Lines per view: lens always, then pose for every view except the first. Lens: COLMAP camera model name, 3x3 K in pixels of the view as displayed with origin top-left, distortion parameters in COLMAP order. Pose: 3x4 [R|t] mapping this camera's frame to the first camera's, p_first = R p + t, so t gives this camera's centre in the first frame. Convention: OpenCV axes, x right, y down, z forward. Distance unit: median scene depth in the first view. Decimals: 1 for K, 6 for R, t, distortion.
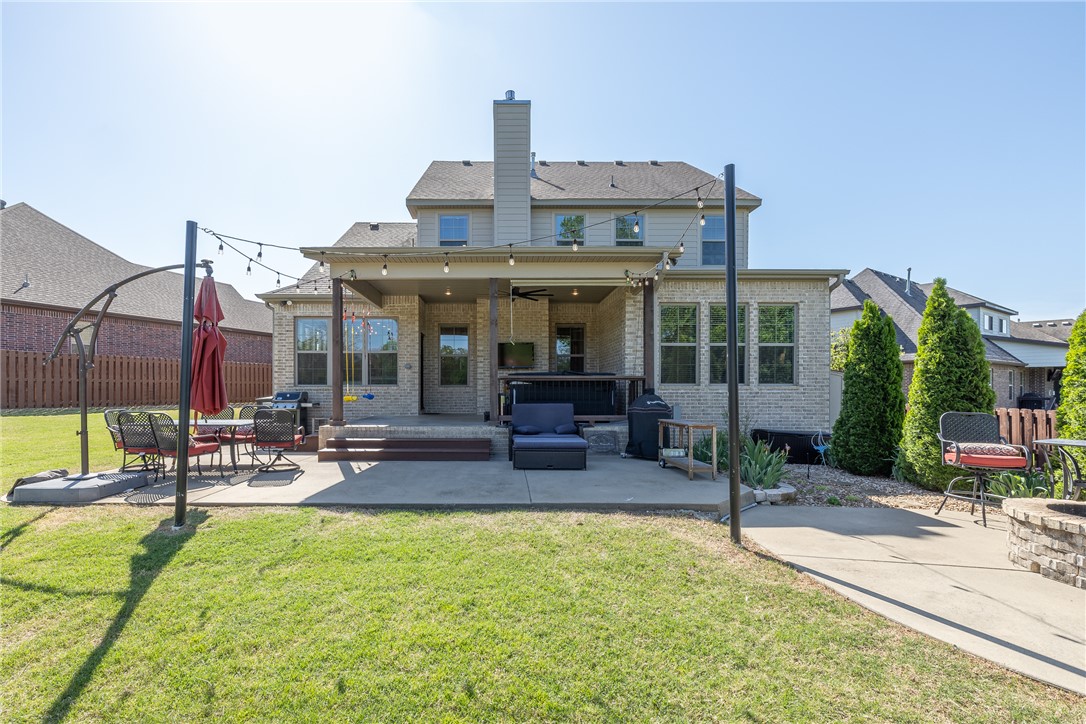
lens RADIAL K [[476.5, 0, 499.0], [0, 476.5, 392.3], [0, 0, 1]] dist [0.000580, 0.000132]
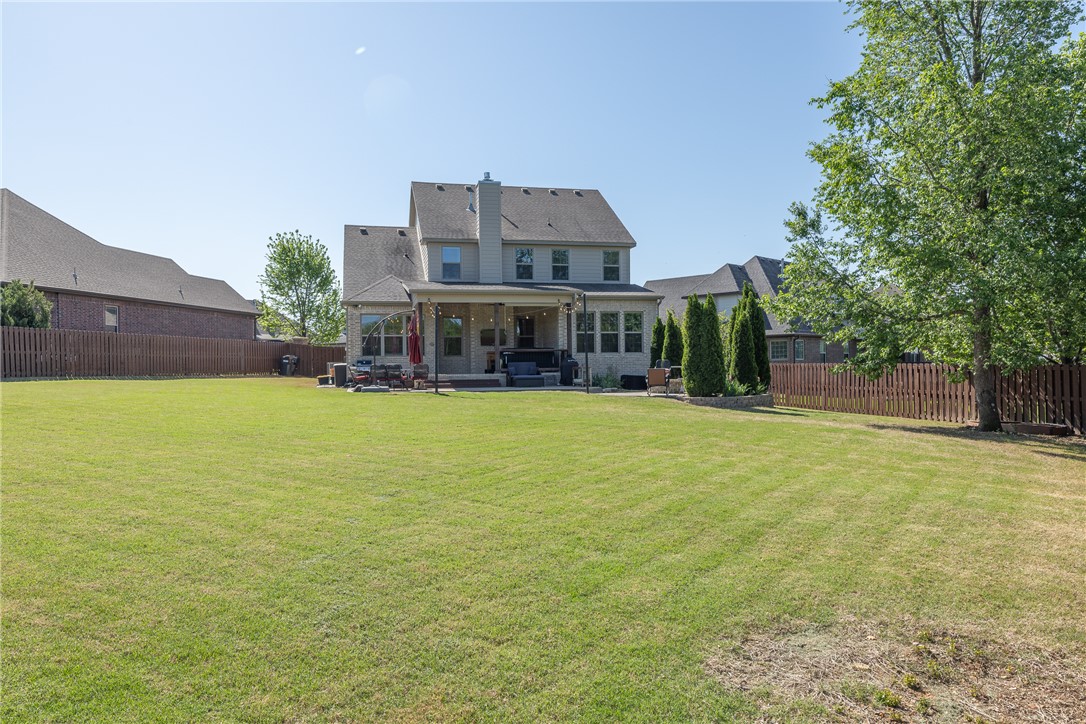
lens RADIAL K [[771.7, 0, 543.0], [0, 771.7, 362.0], [0, 0, 1]] dist [0.003082, -0.006812]
pose [[0.971766, -0.011863, 0.235647, -0.675717], [0.015762, 0.999768, -0.014669, 0.080161], [-0.235418, 0.017969, 0.971728, -2.551724]]
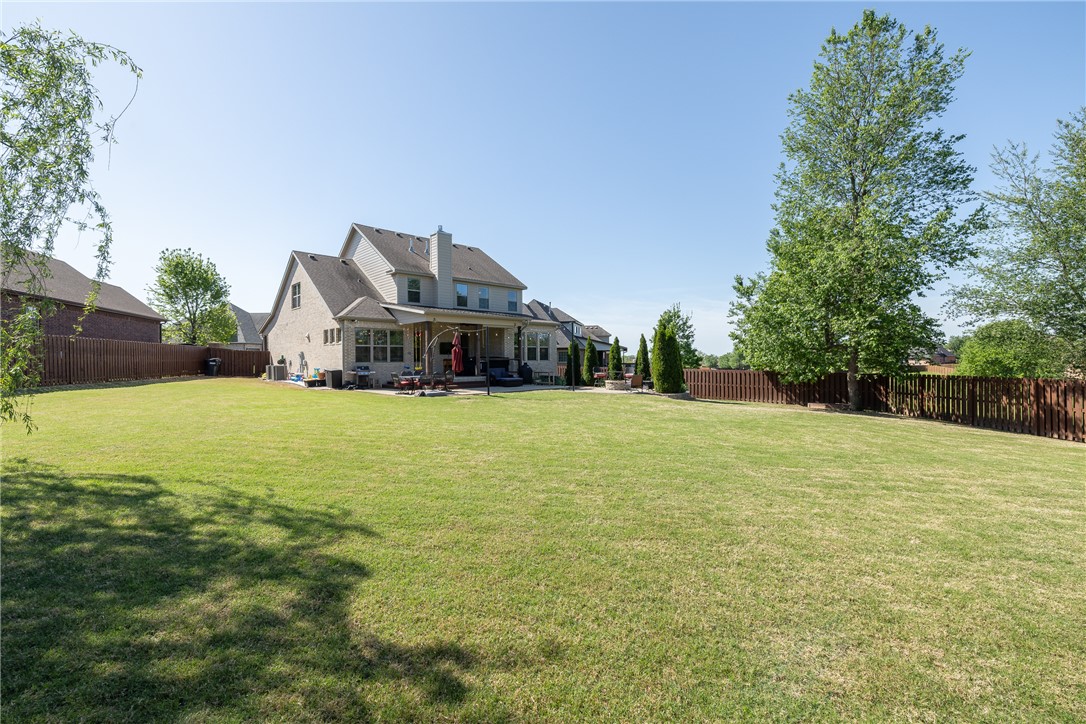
lens RADIAL K [[454.1, 0, 541.8], [0, 454.1, 358.6], [0, 0, 1]] dist [0.000364, 0.000378]
pose [[0.721664, -0.007649, 0.692201, -1.758798], [0.013196, 0.999909, -0.002709, -0.025364], [-0.692118, 0.011089, 0.721699, -1.308303]]
